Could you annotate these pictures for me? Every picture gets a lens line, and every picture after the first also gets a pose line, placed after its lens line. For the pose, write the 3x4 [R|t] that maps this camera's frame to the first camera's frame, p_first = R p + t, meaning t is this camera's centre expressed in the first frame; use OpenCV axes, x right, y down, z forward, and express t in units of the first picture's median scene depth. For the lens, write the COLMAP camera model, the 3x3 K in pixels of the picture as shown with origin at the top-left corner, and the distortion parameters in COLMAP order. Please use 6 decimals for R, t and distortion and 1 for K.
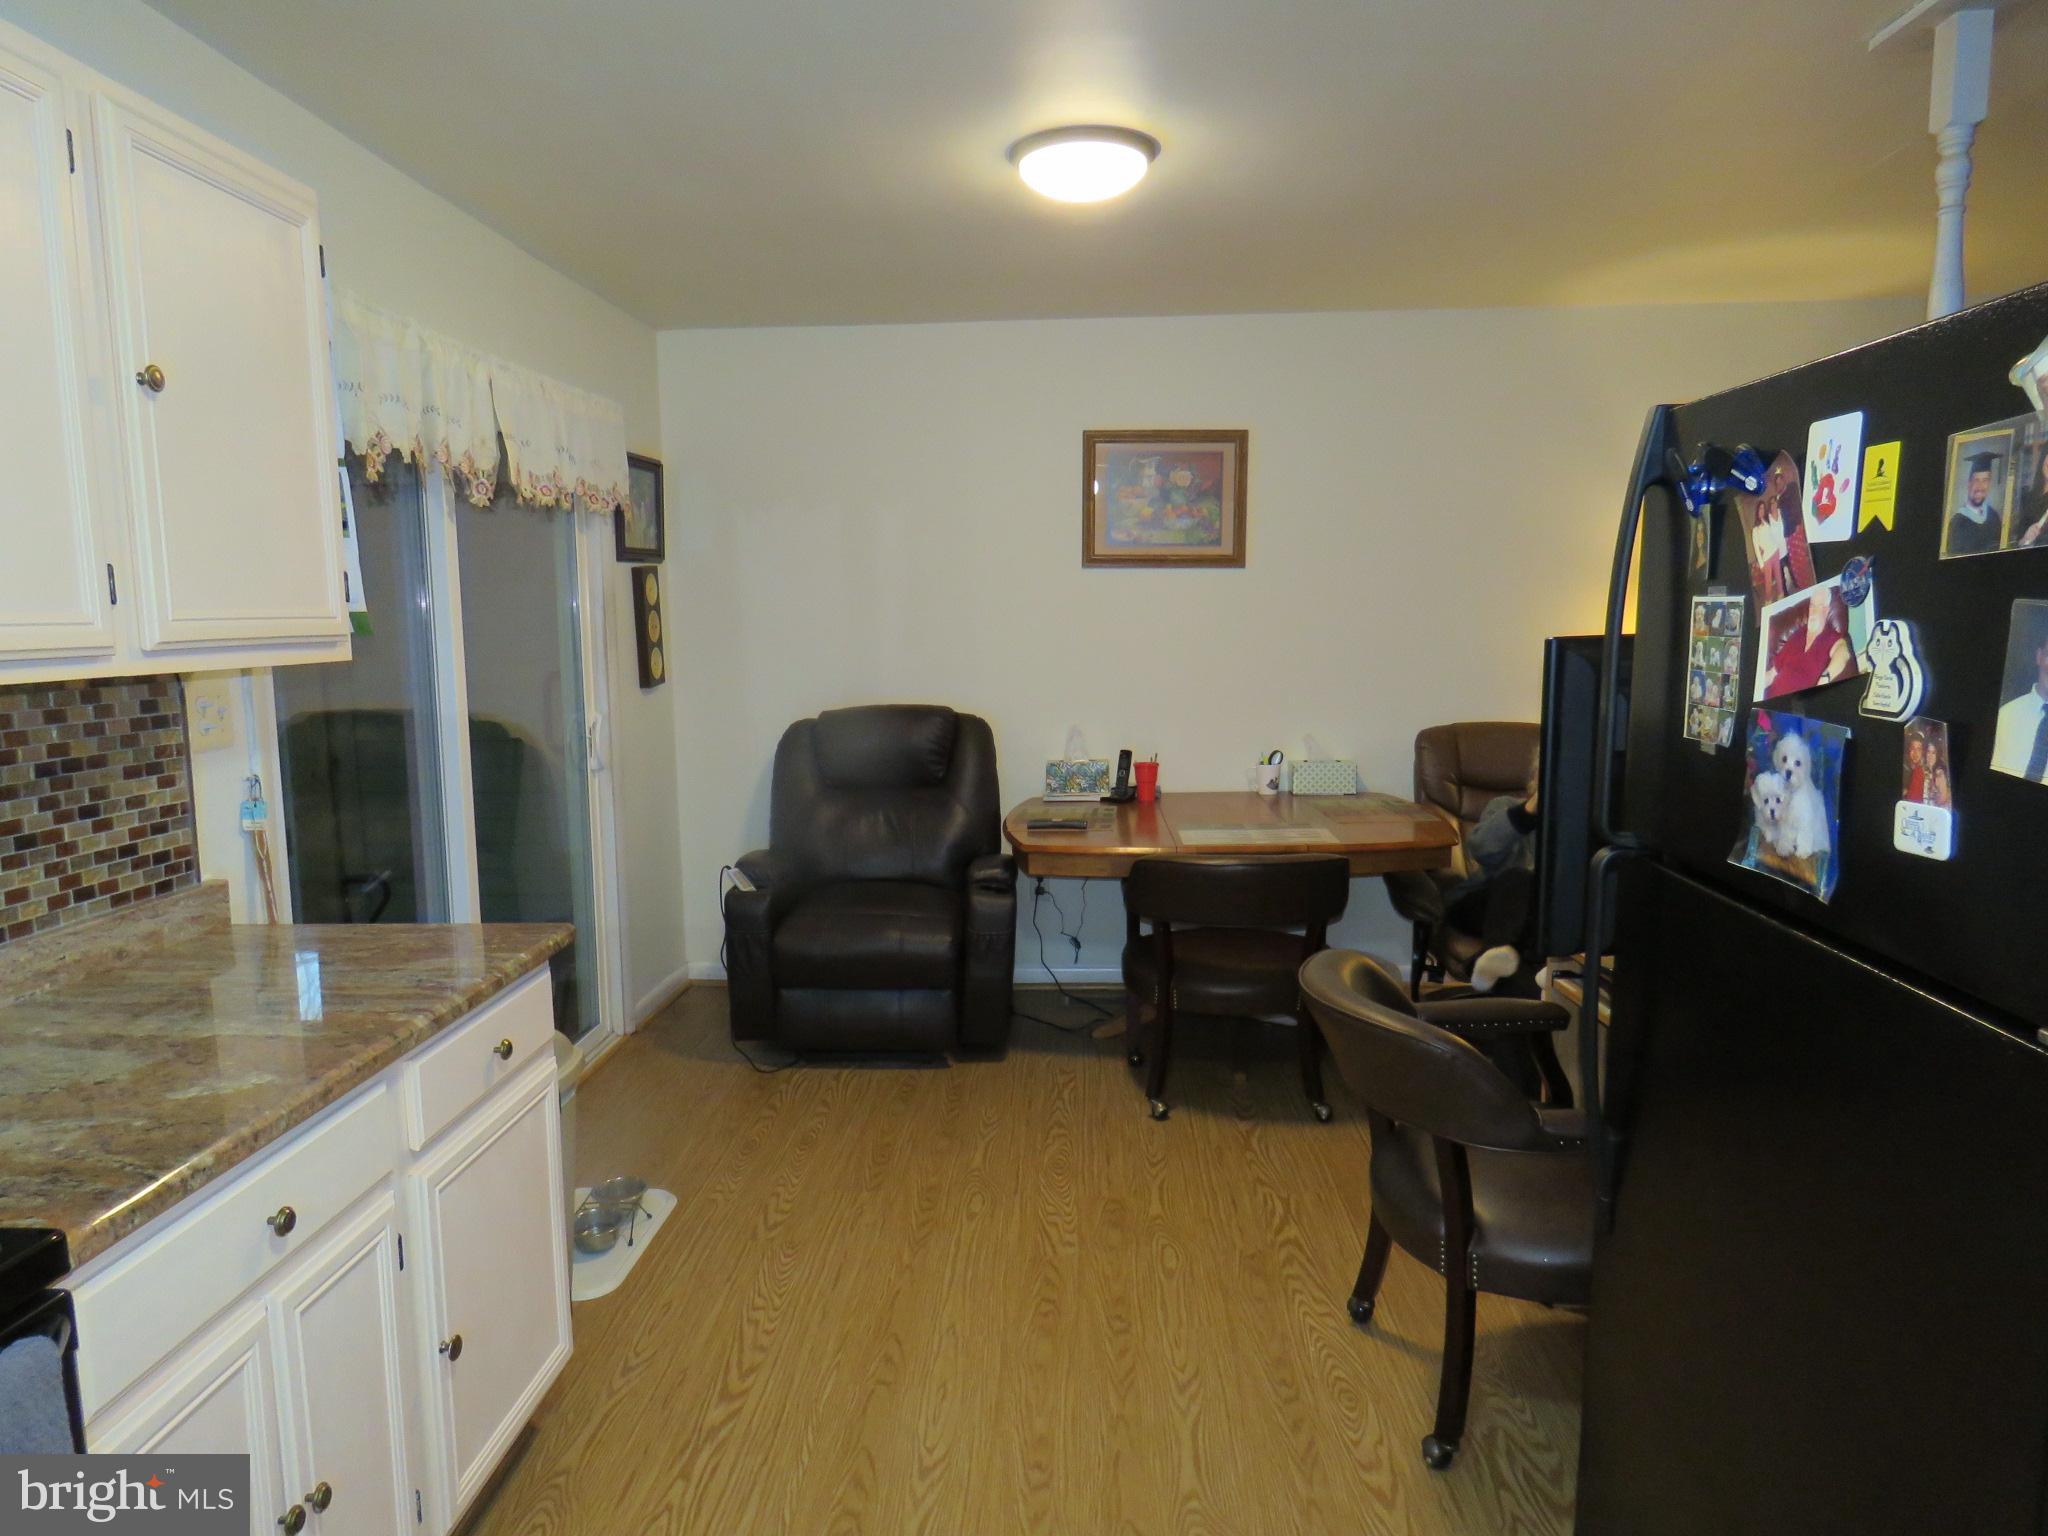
lens RADIAL K [[1298.8, 0, 1018.9], [0, 1298.8, 773.6], [0, 0, 1]] dist [-0.004007, 0.000820]
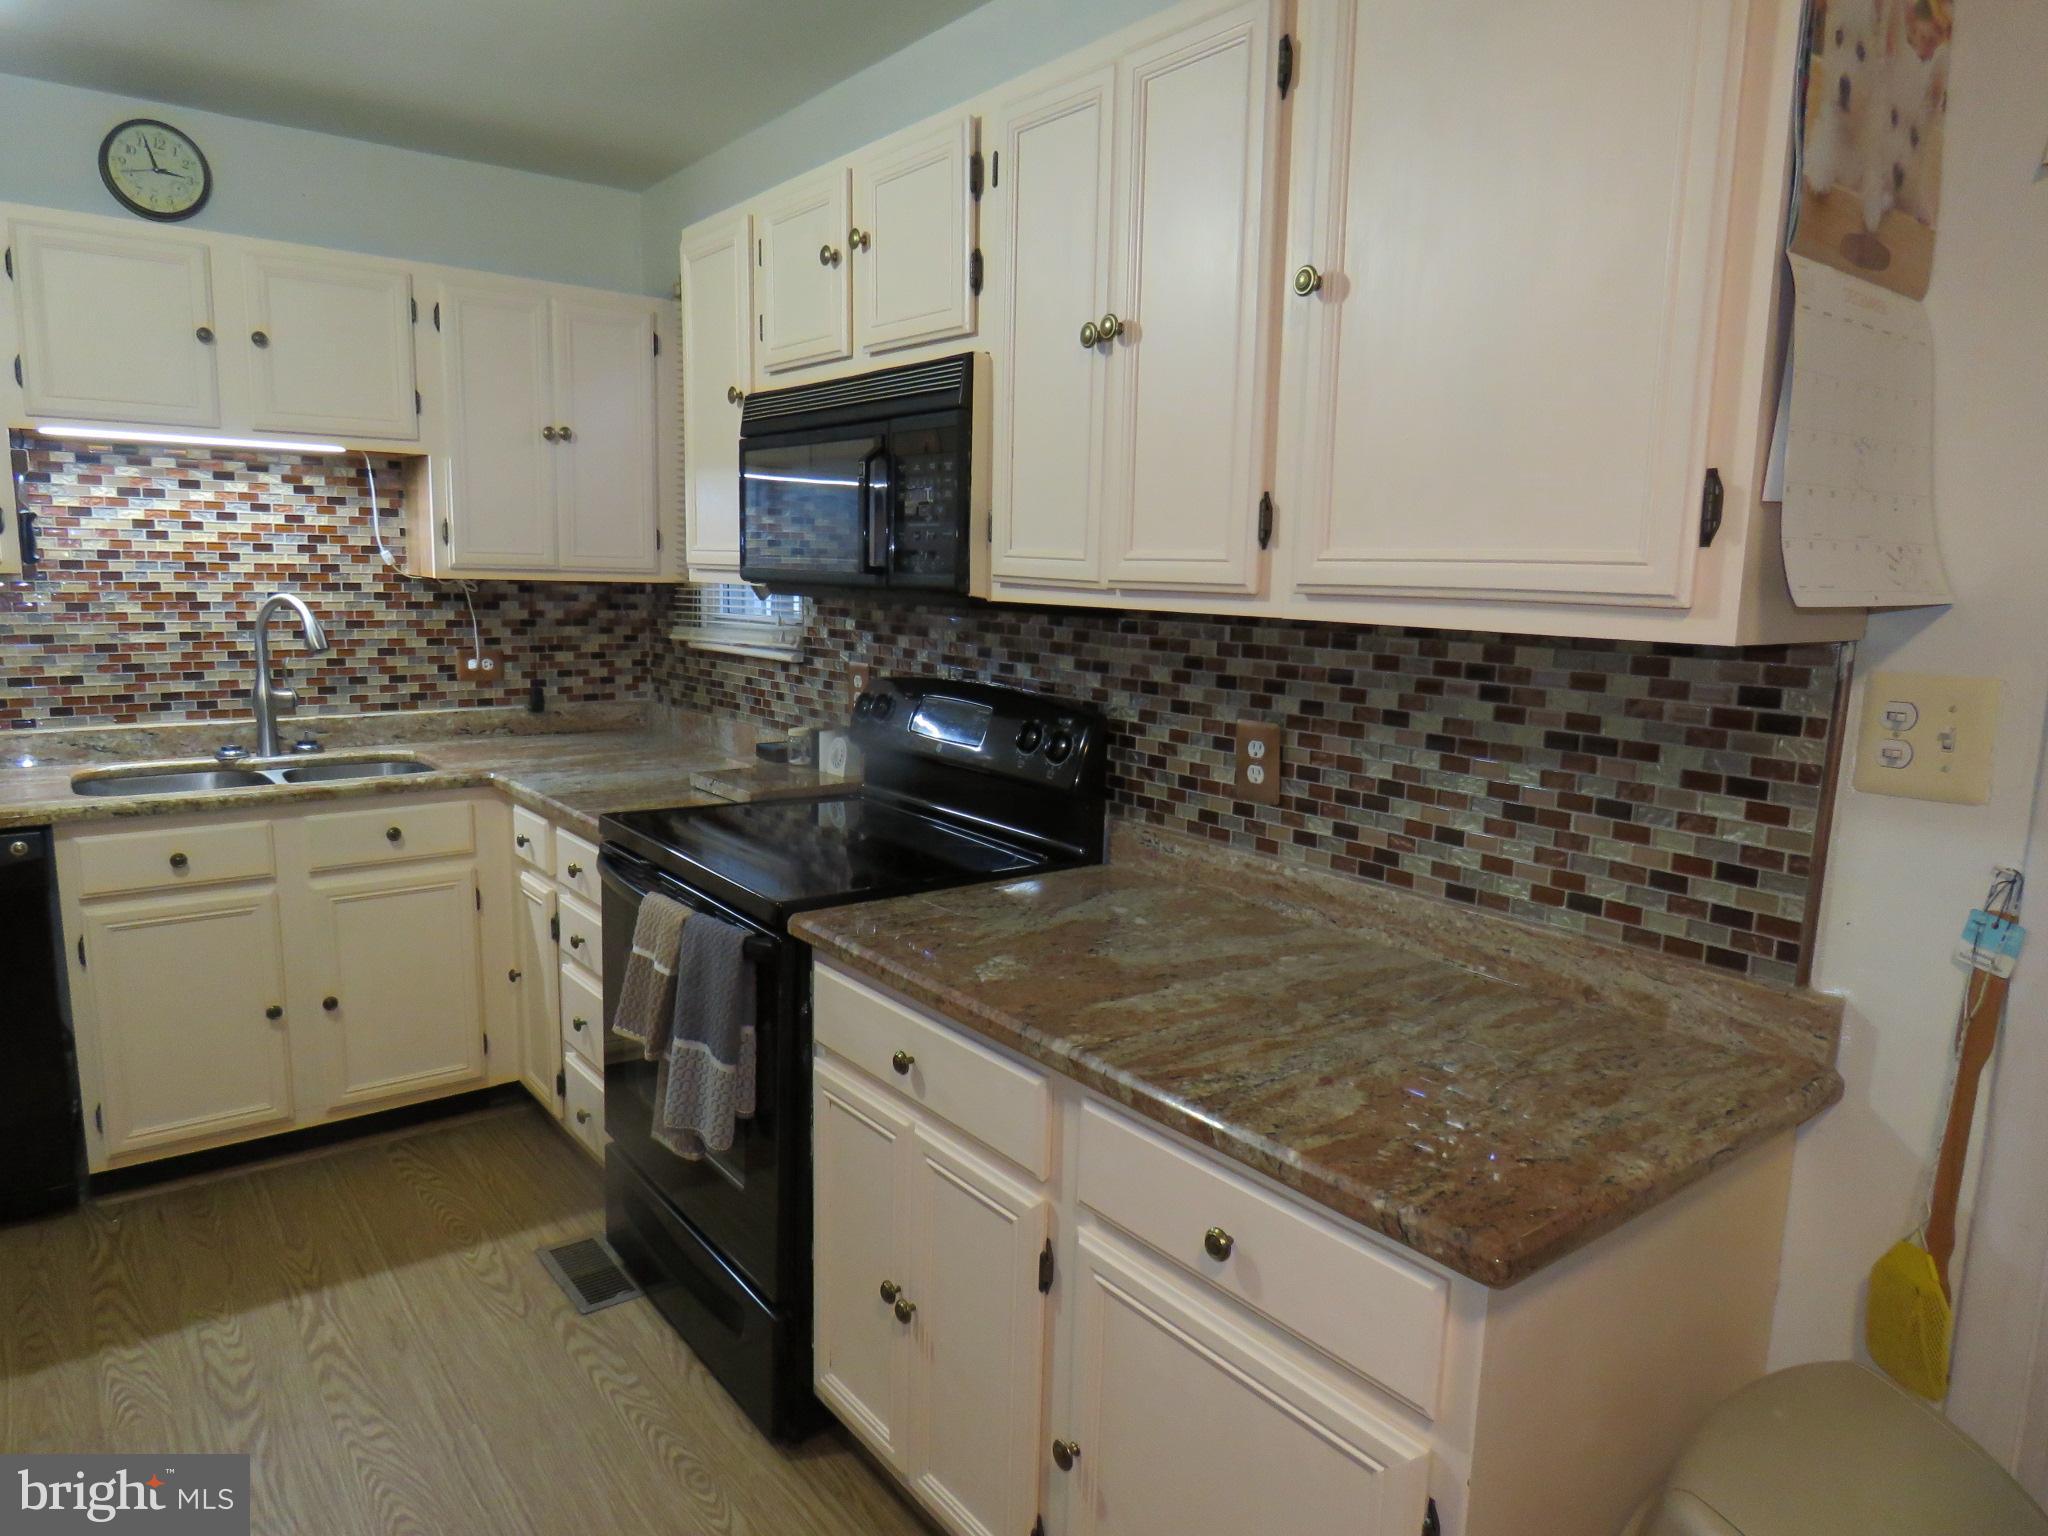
lens RADIAL K [[1298.8, 0, 1018.9], [0, 1298.8, 773.6], [0, 0, 1]] dist [-0.004007, 0.000820]
pose [[-0.762901, 0.100037, -0.638730, 0.054740], [-0.092792, 0.960785, 0.261308, -0.151842], [0.639822, 0.258621, -0.723701, 1.237185]]
